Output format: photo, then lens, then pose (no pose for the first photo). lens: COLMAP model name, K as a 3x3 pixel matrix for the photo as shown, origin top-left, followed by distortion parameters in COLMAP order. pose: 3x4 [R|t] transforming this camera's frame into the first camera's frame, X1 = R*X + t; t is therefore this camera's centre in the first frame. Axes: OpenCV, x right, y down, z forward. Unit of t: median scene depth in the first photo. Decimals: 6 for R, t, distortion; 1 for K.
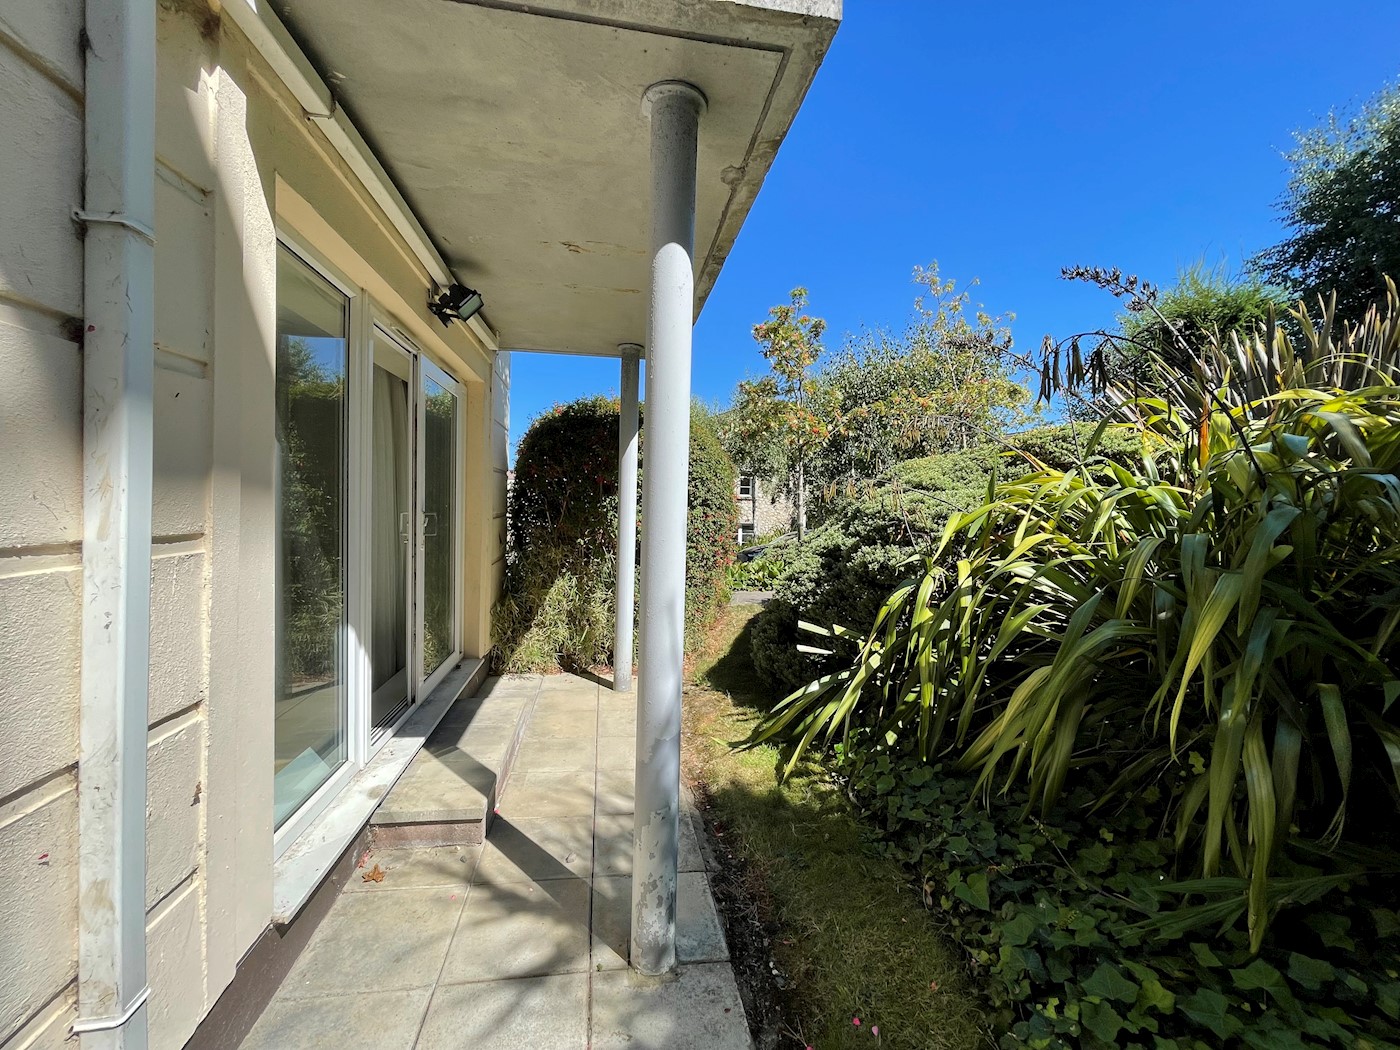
lens RADIAL K [[565.6, 0, 699.7], [0, 565.6, 518.0], [0, 0, 1]] dist [0.000502, -0.000305]
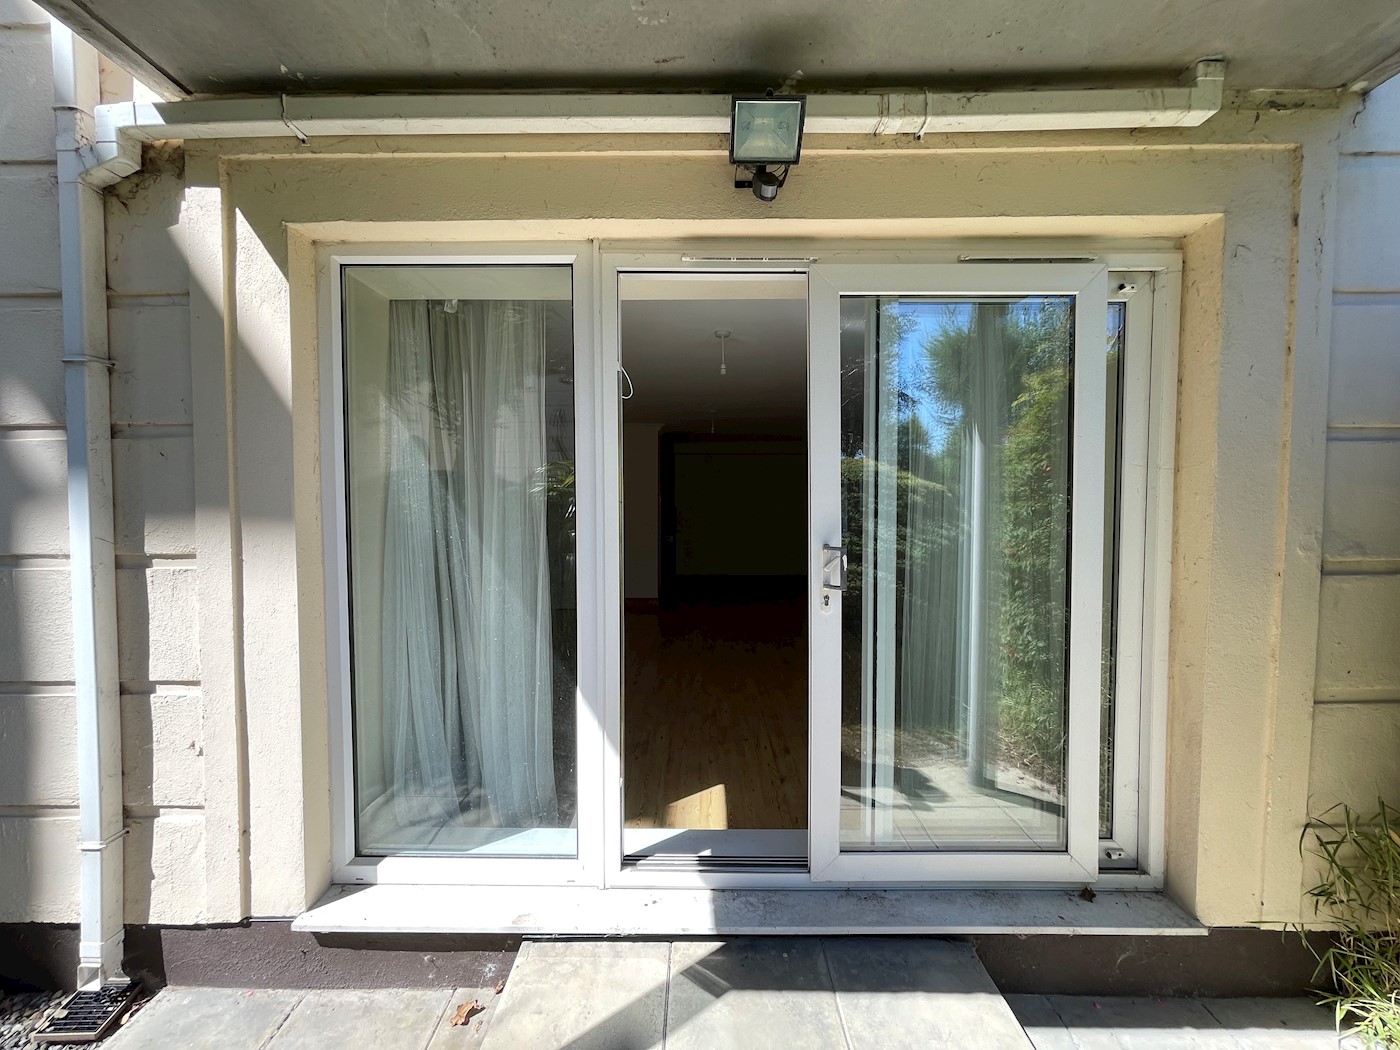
lens RADIAL K [[565.6, 0, 695.1], [0, 565.6, 527.2], [0, 0, 1]] dist [0.000502, -0.000305]
pose [[-0.168961, 0.015993, -0.985493, 0.149545], [-0.037761, 0.999029, 0.022686, -0.073345], [0.984899, 0.041046, -0.168193, 1.582195]]
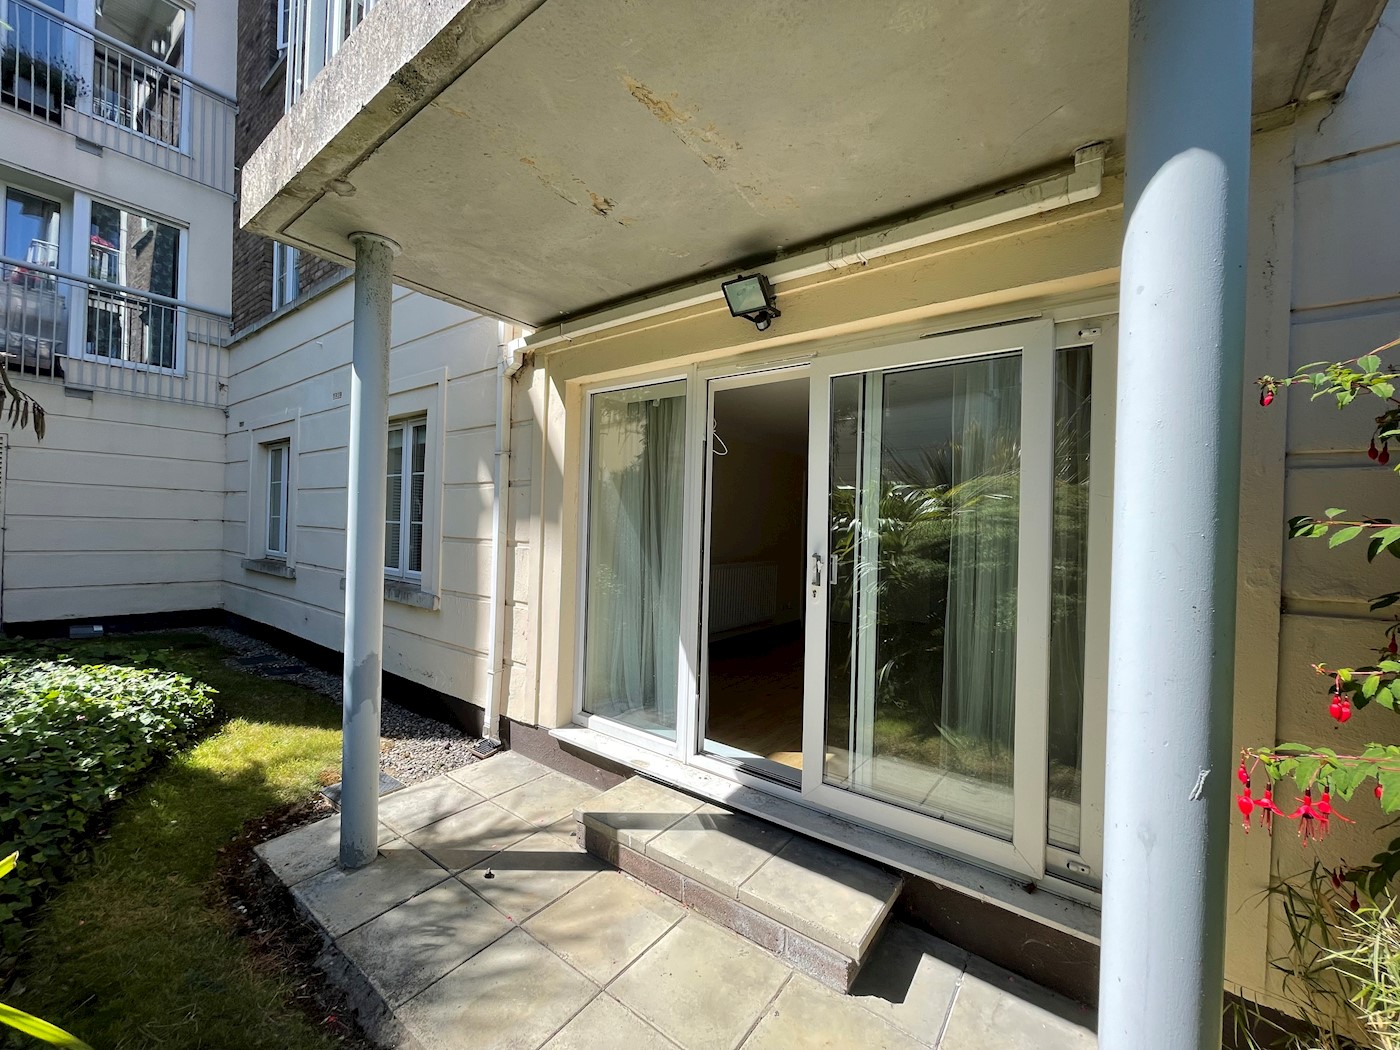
lens RADIAL K [[565.6, 0, 706.3], [0, 565.6, 531.1], [0, 0, 1]] dist [0.000502, -0.000305]
pose [[-0.716539, -0.042446, -0.696254, 0.286655], [-0.073155, 0.997215, 0.014493, -0.084025], [0.693700, 0.061320, -0.717649, 2.393837]]
